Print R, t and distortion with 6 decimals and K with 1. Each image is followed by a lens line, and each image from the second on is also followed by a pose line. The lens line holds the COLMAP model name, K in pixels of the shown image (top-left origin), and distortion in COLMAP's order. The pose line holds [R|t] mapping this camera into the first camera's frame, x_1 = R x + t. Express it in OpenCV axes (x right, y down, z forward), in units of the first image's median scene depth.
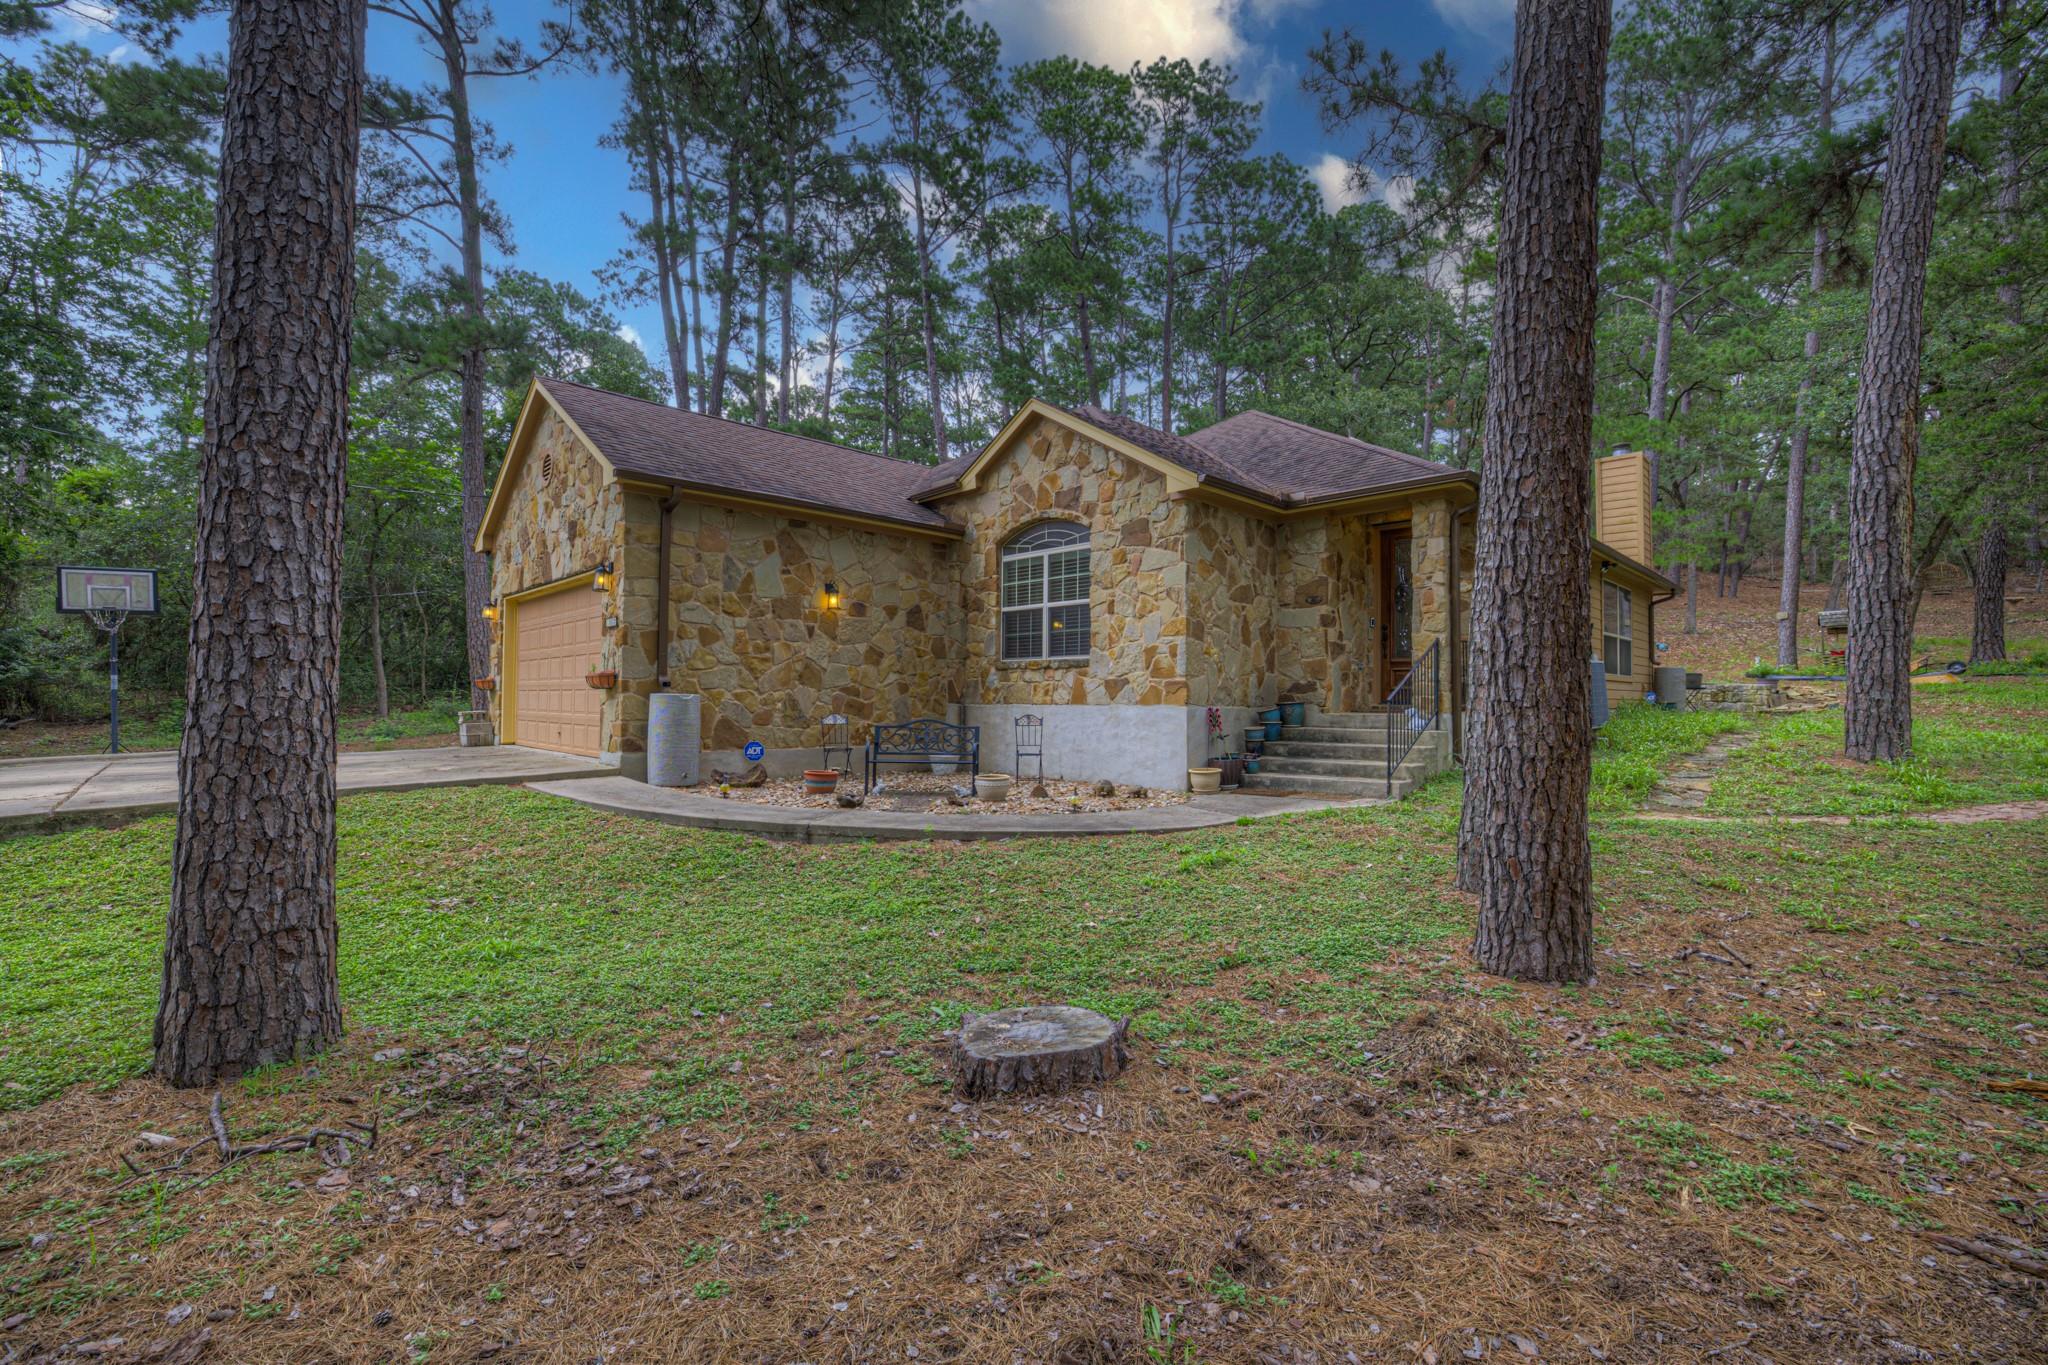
lens RADIAL K [[861.5, 0, 1022.0], [0, 861.5, 682.7], [0, 0, 1]] dist [-0.002891, -0.000232]
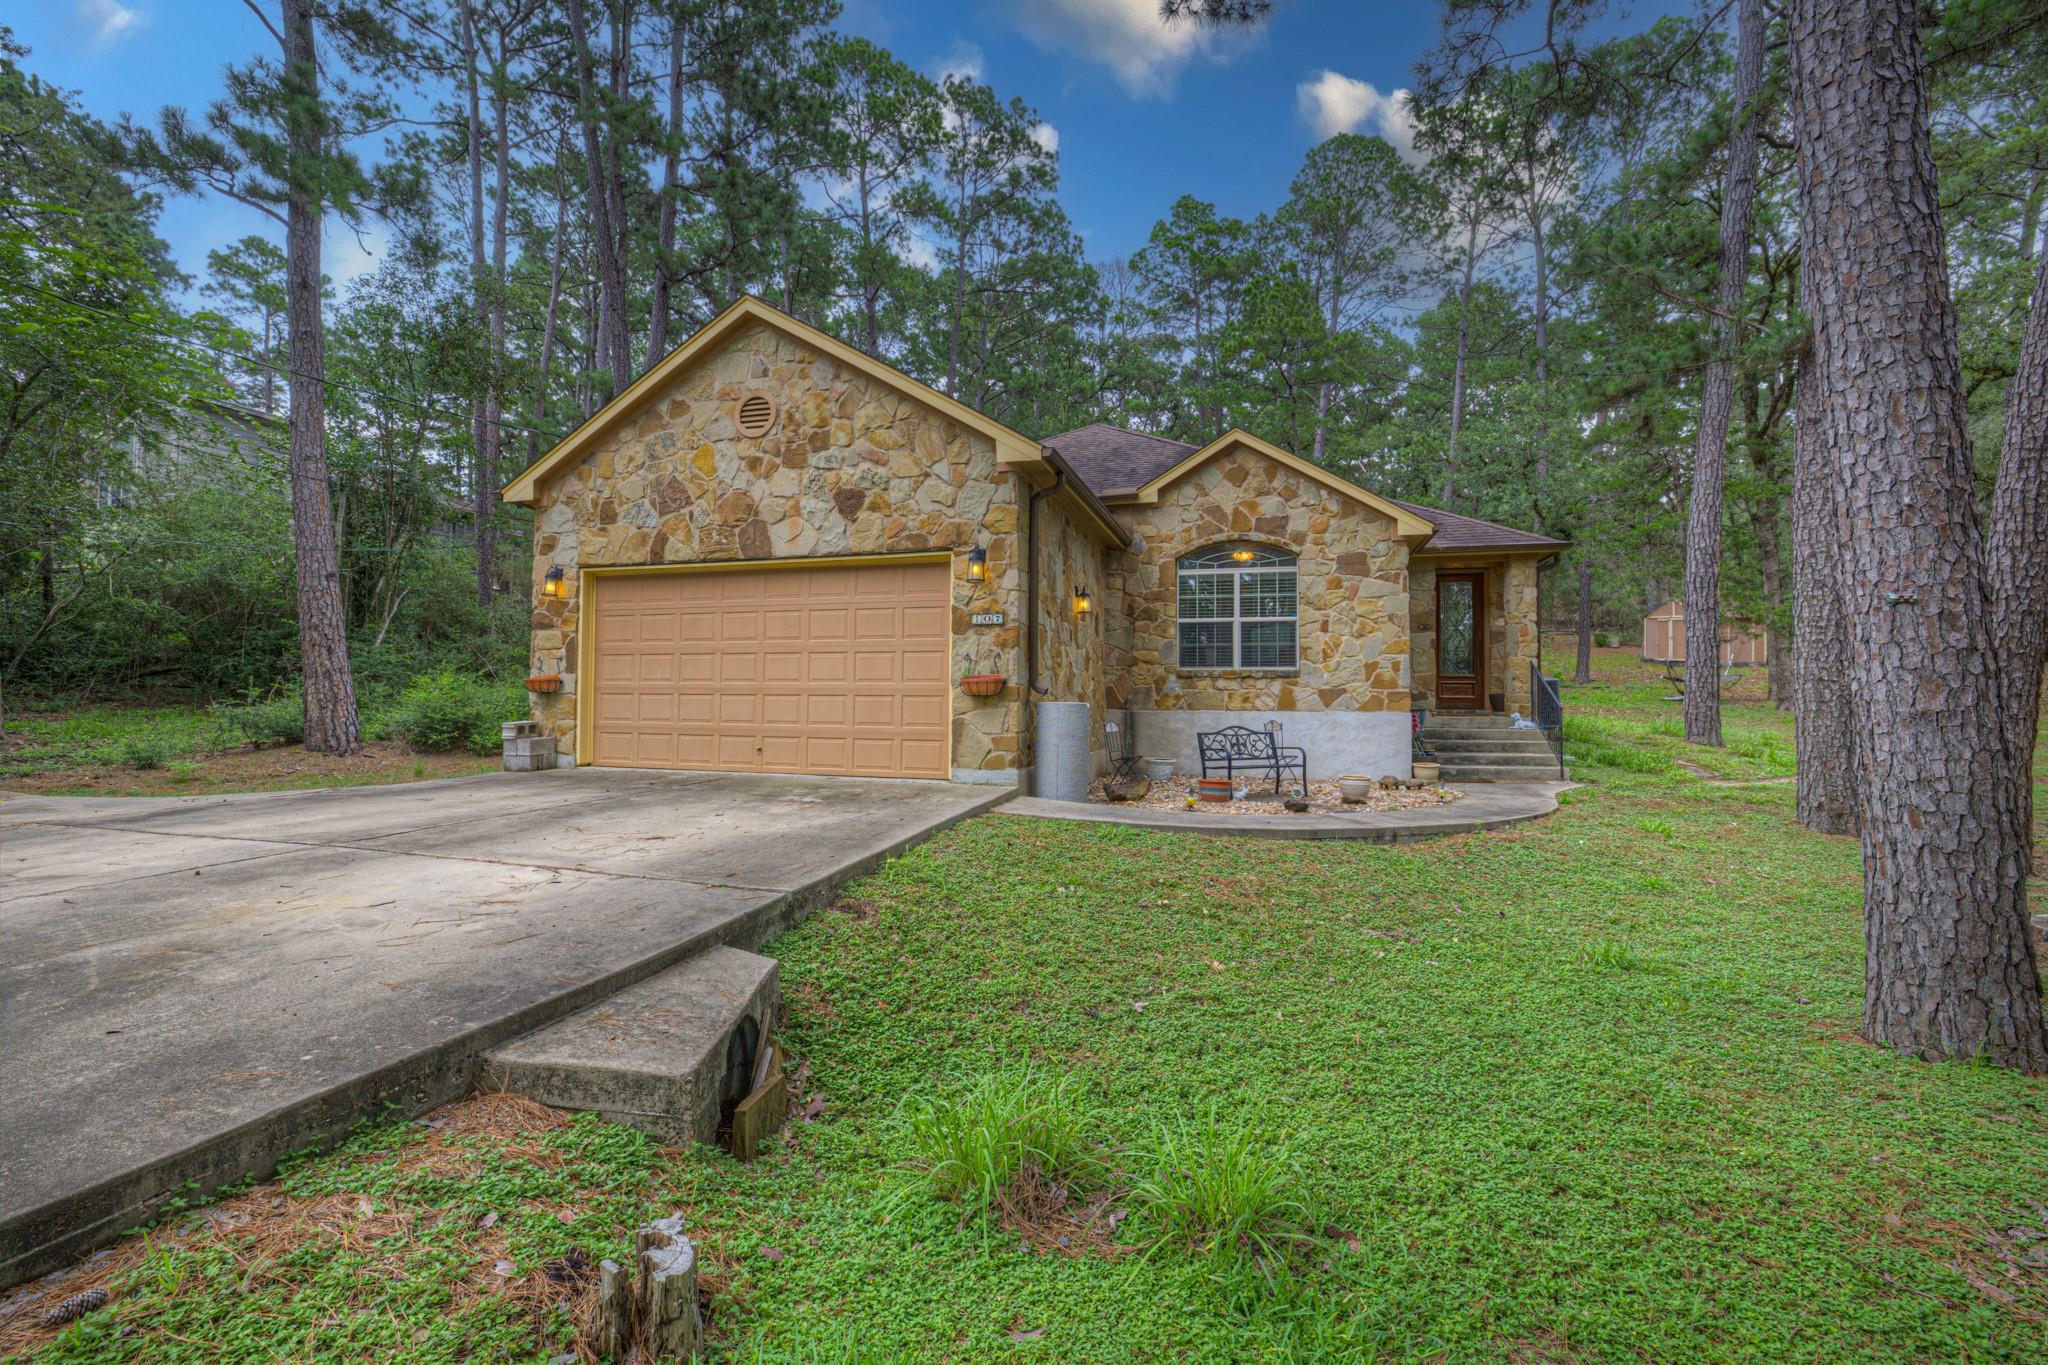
lens RADIAL K [[861.5, 0, 1024.6], [0, 861.5, 688.8], [0, 0, 1]] dist [-0.002891, -0.000232]
pose [[0.863656, 0.008790, 0.504005, -0.781335], [-0.013862, 0.999884, 0.006316, -0.005515], [-0.503891, -0.012442, 0.863678, 0.198893]]
